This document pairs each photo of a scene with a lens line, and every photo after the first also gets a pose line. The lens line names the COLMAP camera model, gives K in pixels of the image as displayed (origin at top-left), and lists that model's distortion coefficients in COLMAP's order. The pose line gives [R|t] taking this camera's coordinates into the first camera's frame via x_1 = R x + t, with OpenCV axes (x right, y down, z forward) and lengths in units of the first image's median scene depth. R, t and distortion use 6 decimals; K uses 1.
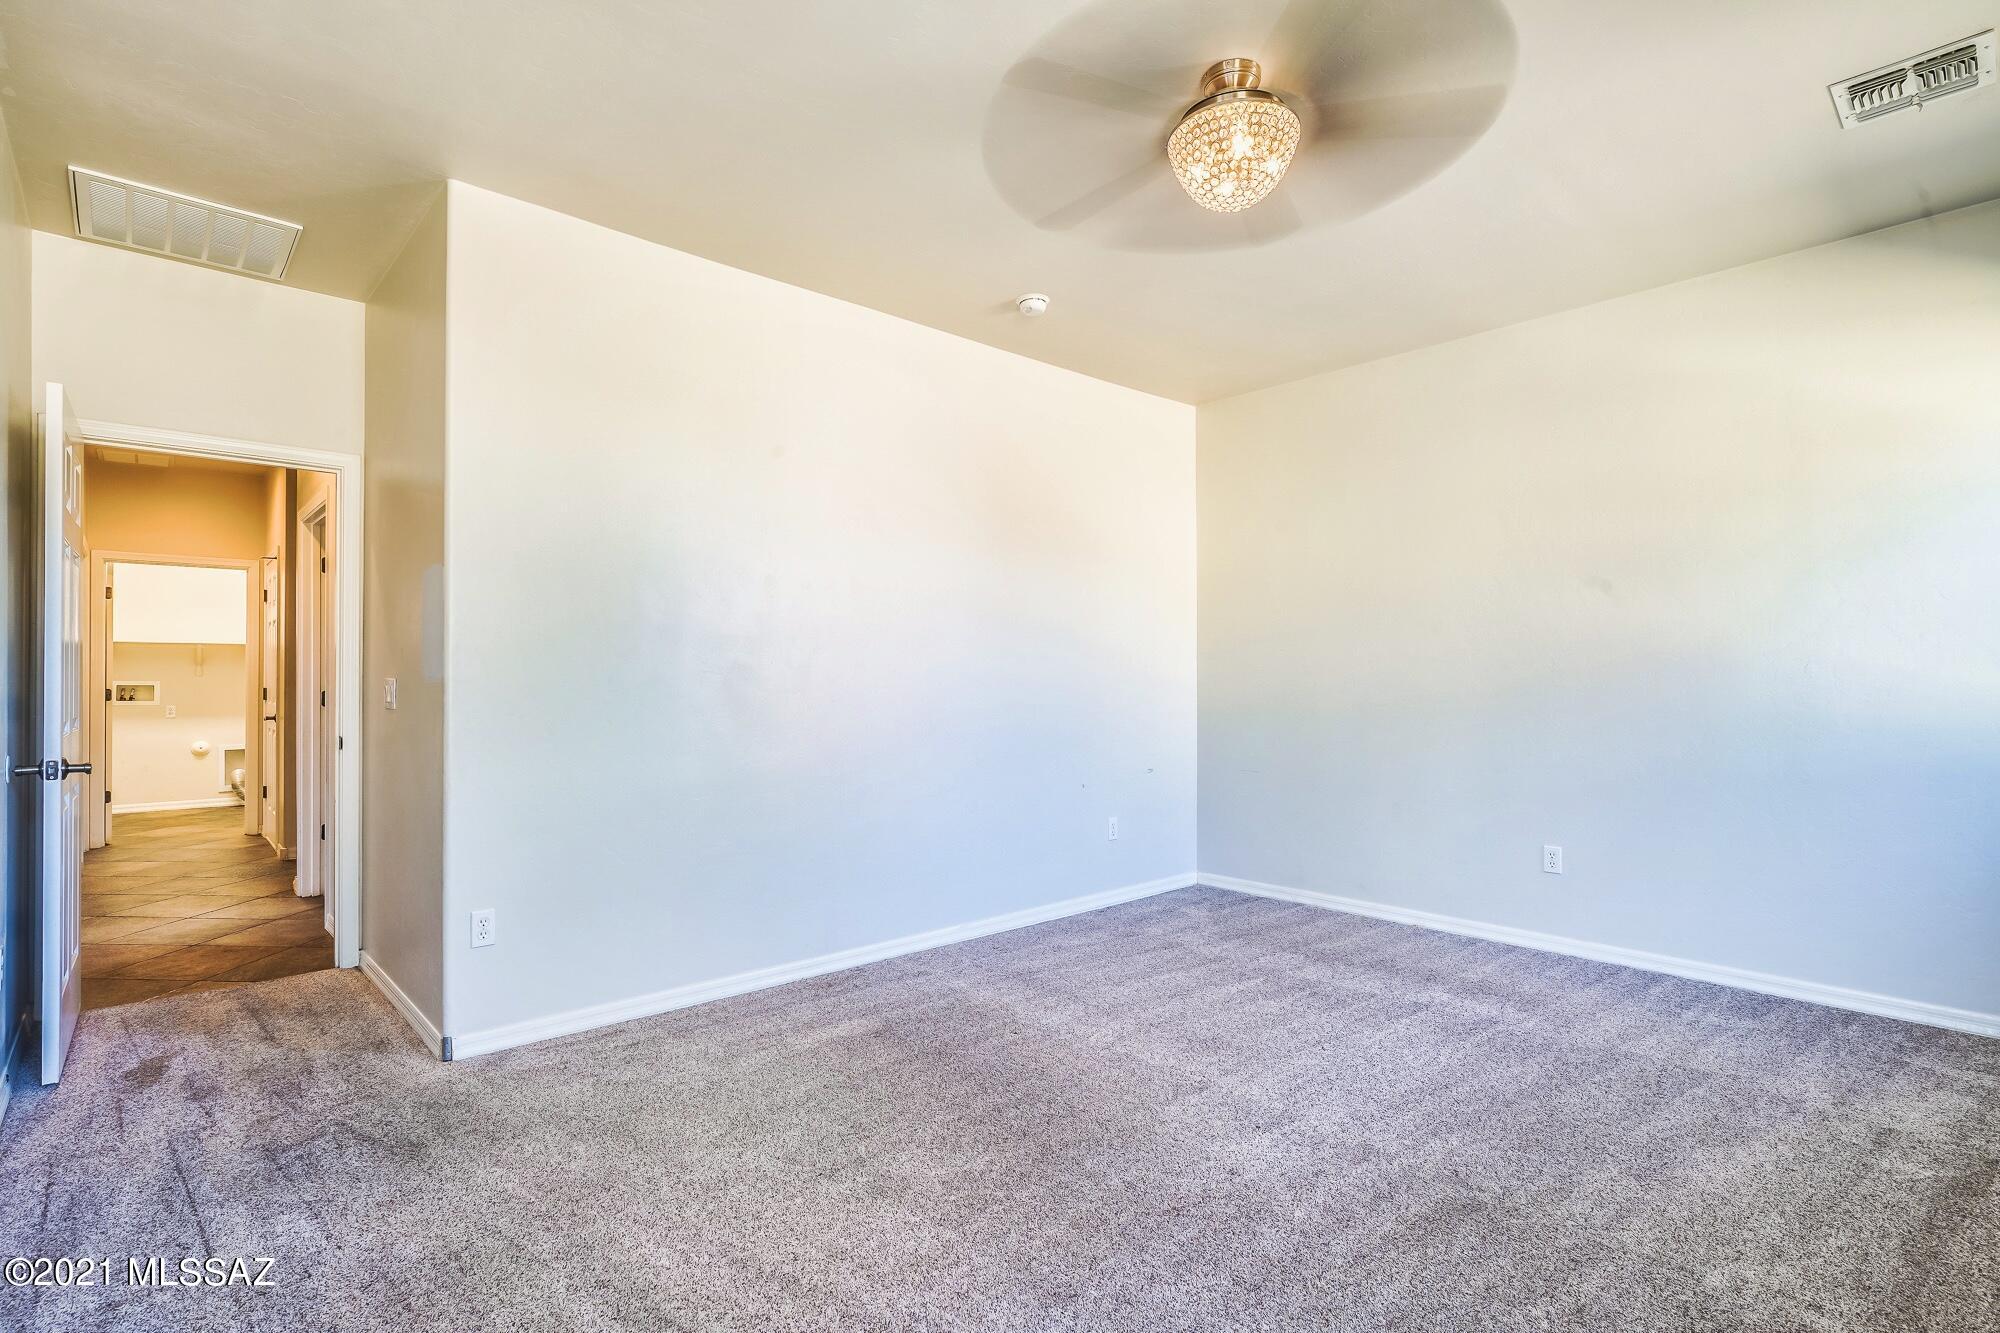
lens RADIAL K [[947.5, 0, 1010.2], [0, 947.5, 668.7], [0, 0, 1]] dist [-0.025862, 0.000839]
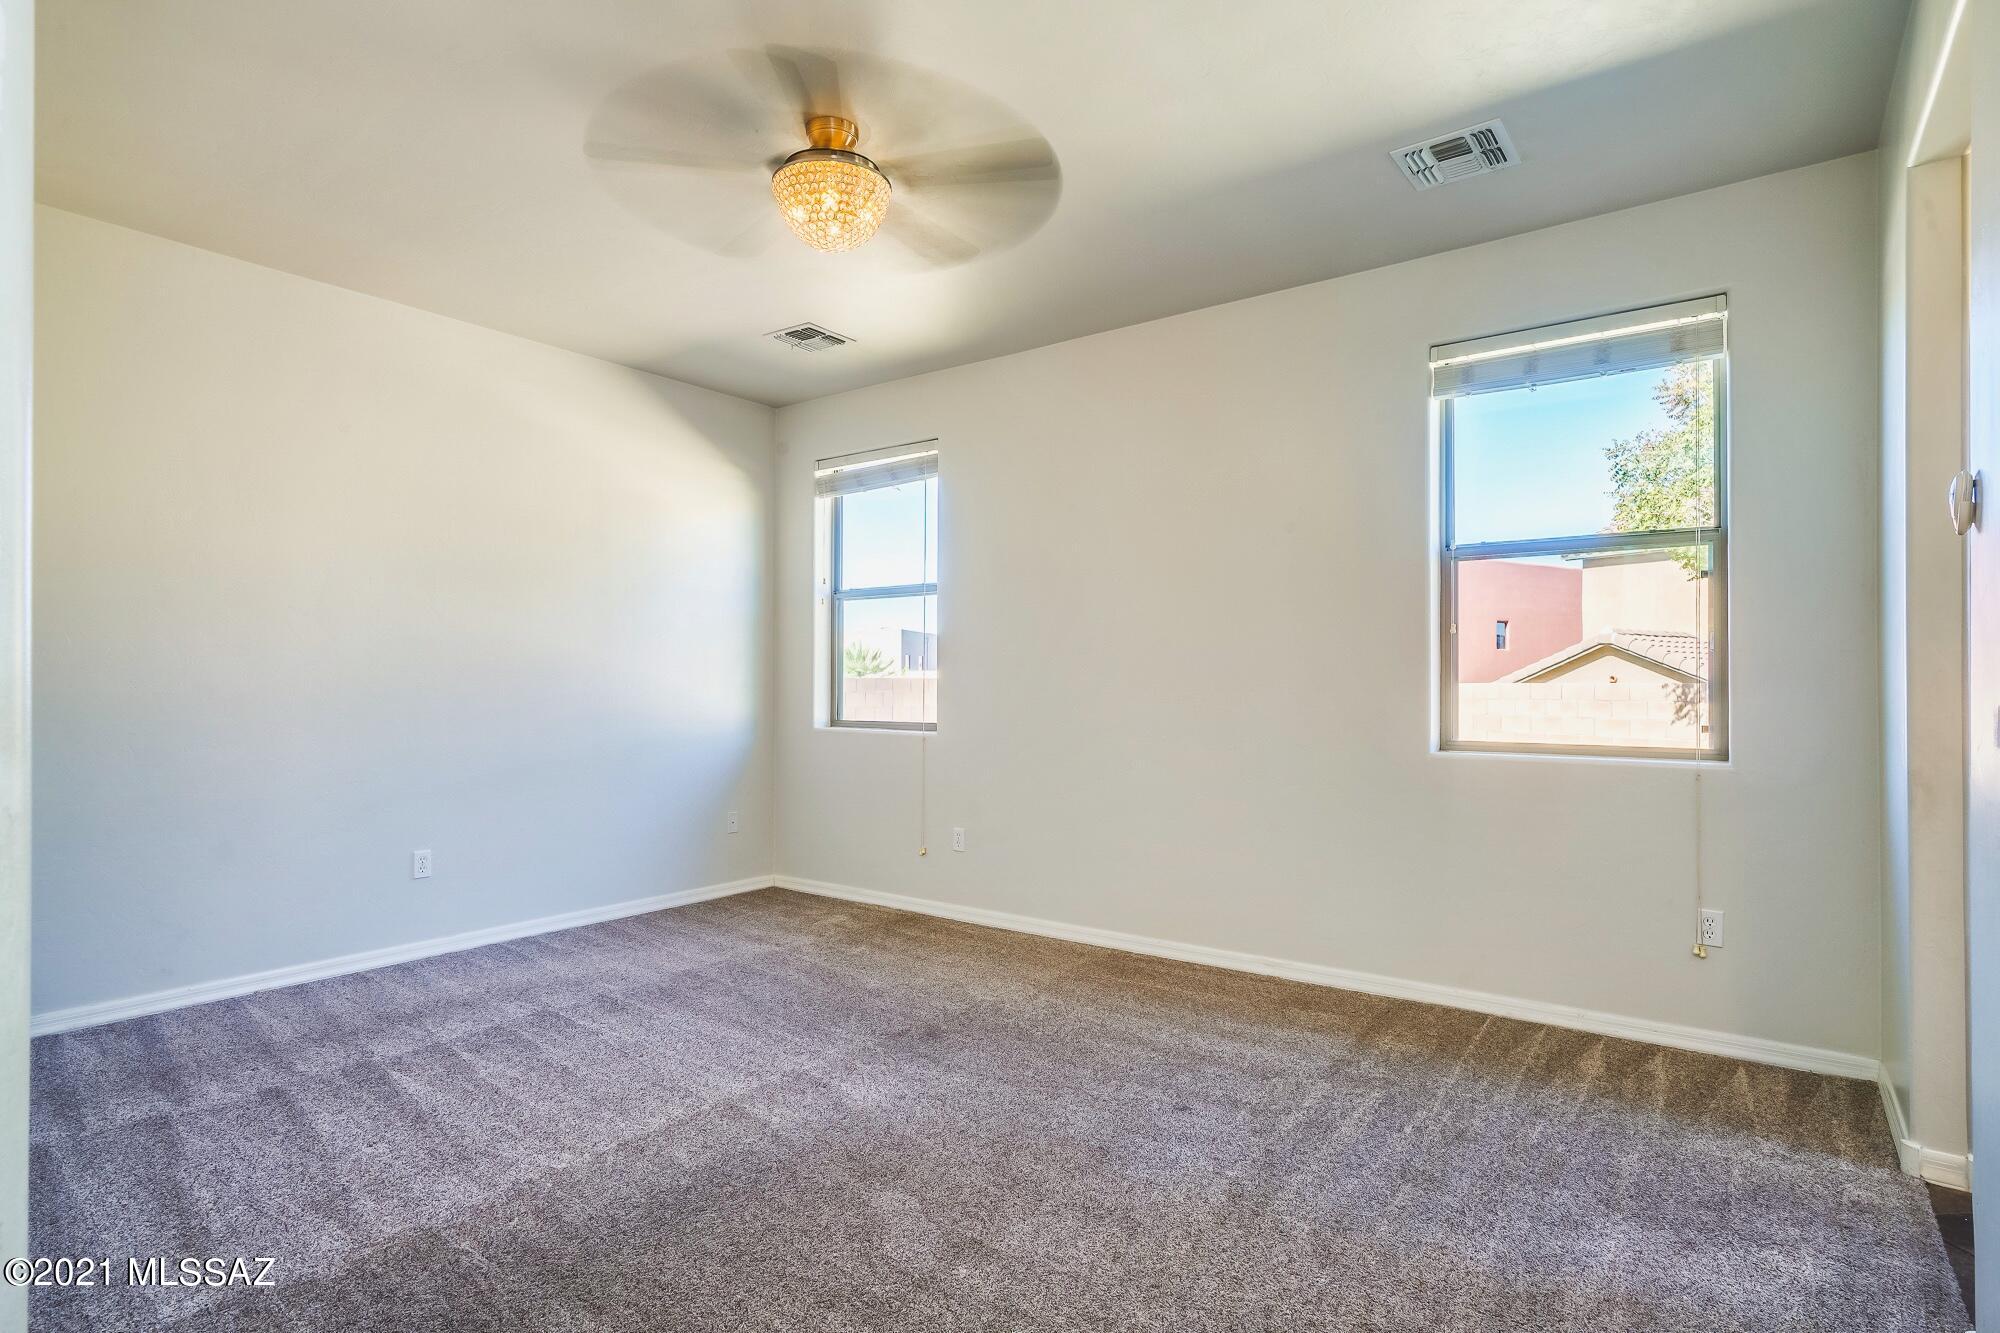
lens RADIAL K [[947.5, 0, 1001.3], [0, 947.5, 661.1], [0, 0, 1]] dist [-0.025862, 0.000839]
pose [[-0.163978, 0.023607, 0.986181, -0.629229], [-0.005497, 0.999676, -0.024844, 0.012262], [-0.986449, -0.009495, -0.163795, 0.704701]]
